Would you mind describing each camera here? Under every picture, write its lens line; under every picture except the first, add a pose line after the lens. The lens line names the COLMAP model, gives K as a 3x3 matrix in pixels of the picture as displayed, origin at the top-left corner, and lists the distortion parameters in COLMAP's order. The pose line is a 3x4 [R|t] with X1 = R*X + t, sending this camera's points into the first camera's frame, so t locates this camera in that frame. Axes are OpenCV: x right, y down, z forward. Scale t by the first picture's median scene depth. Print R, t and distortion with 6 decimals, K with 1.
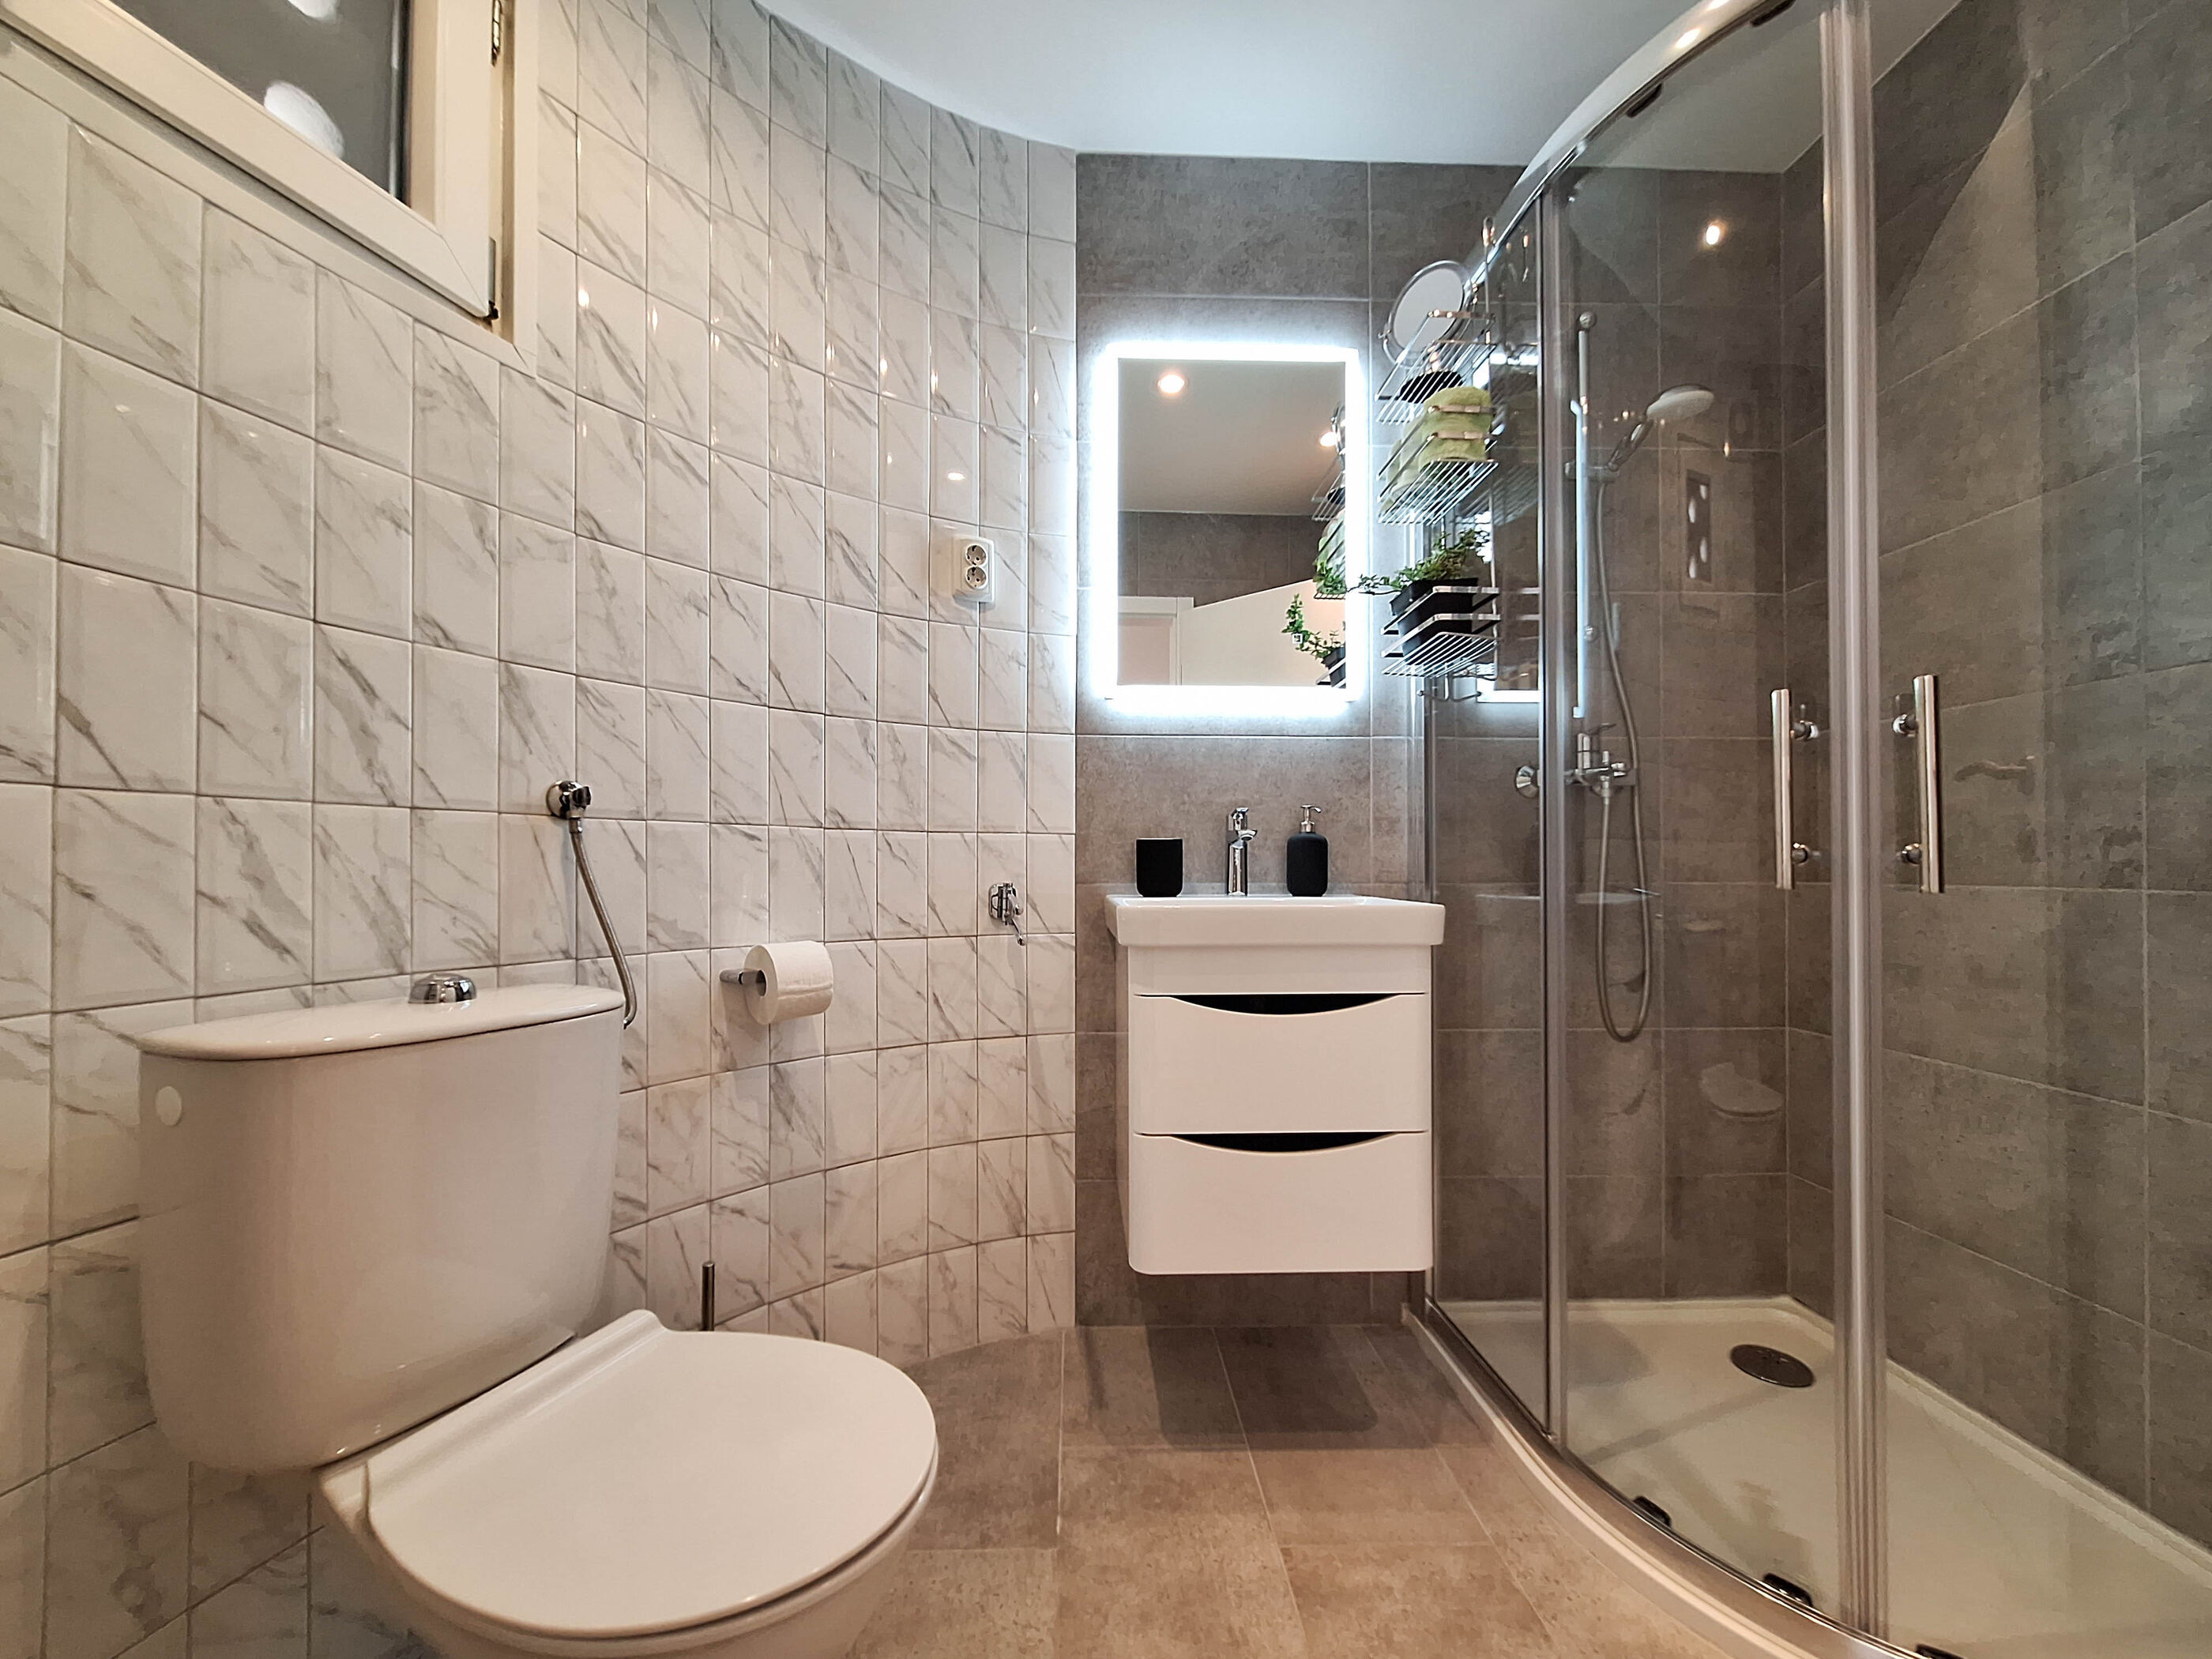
lens RADIAL K [[878.3, 0, 1095.7], [0, 878.3, 858.8], [0, 0, 1]] dist [-0.000731, 0.000156]
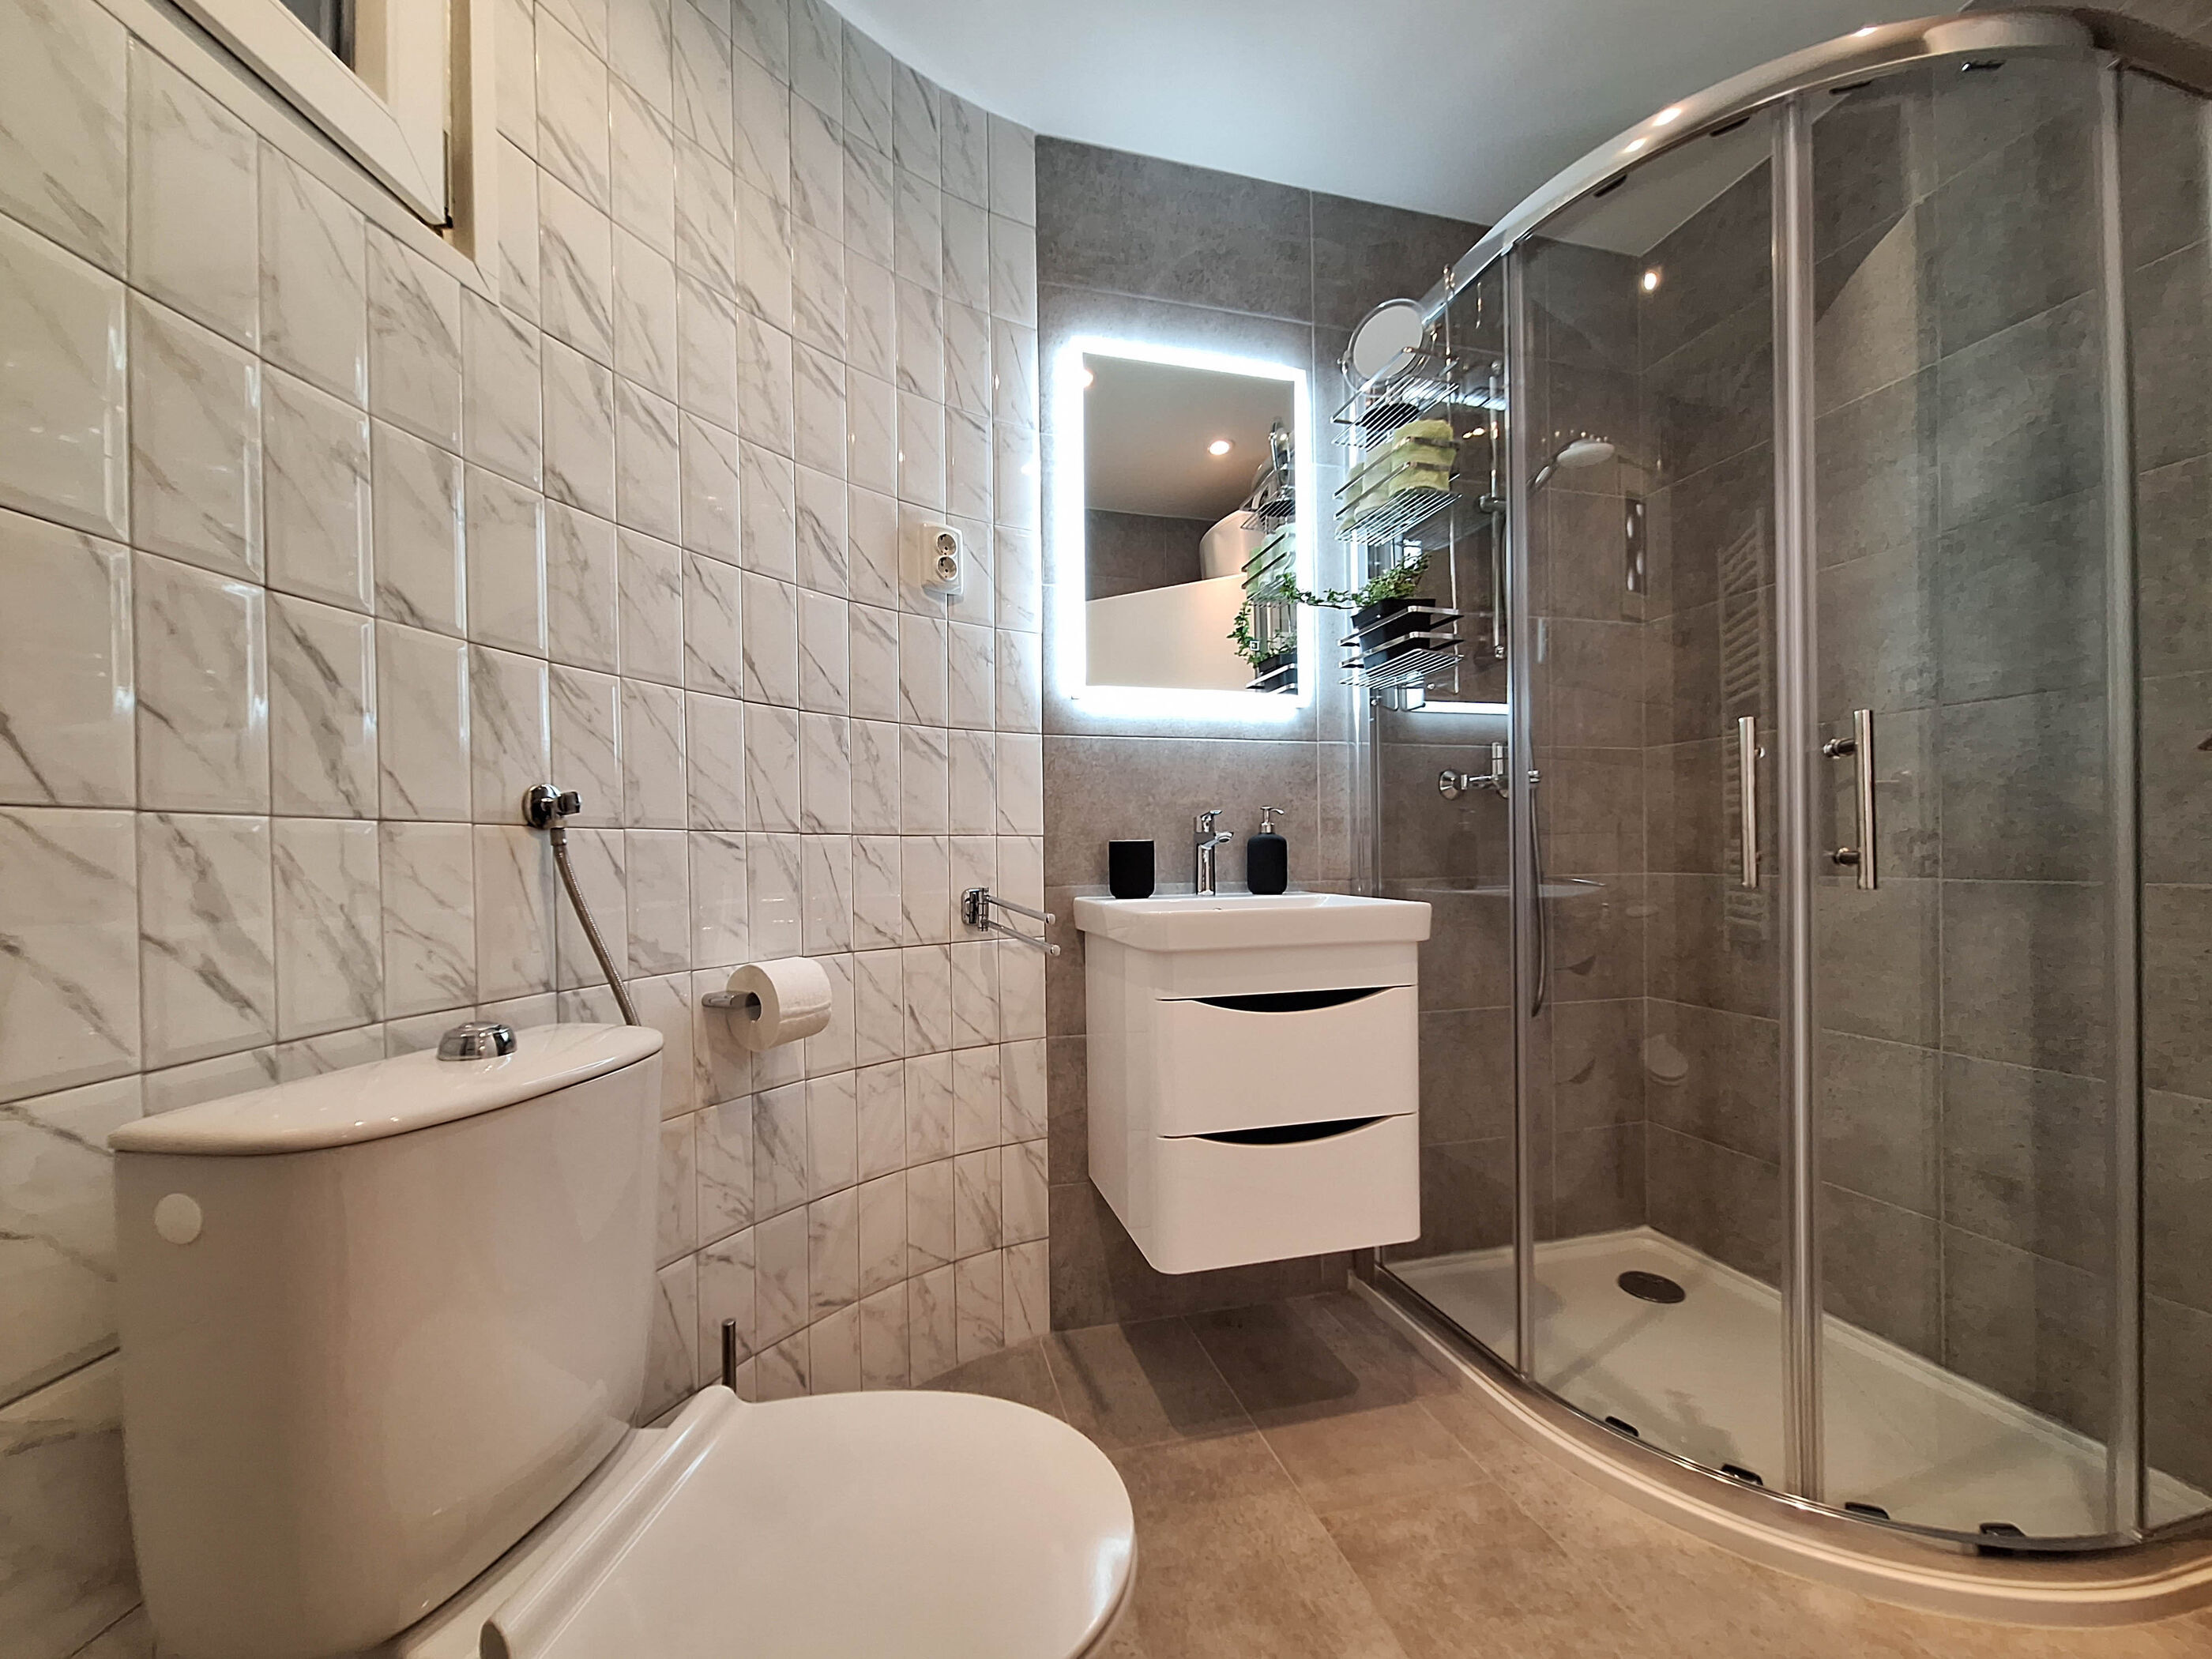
lens RADIAL K [[878.3, 0, 1095.7], [0, 878.3, 858.8], [0, 0, 1]] dist [-0.000731, 0.000156]
pose [[0.974195, -0.012951, 0.225336, -0.227545], [0.009856, 0.999841, 0.014855, -0.019925], [-0.225493, -0.012251, 0.974168, 0.035788]]
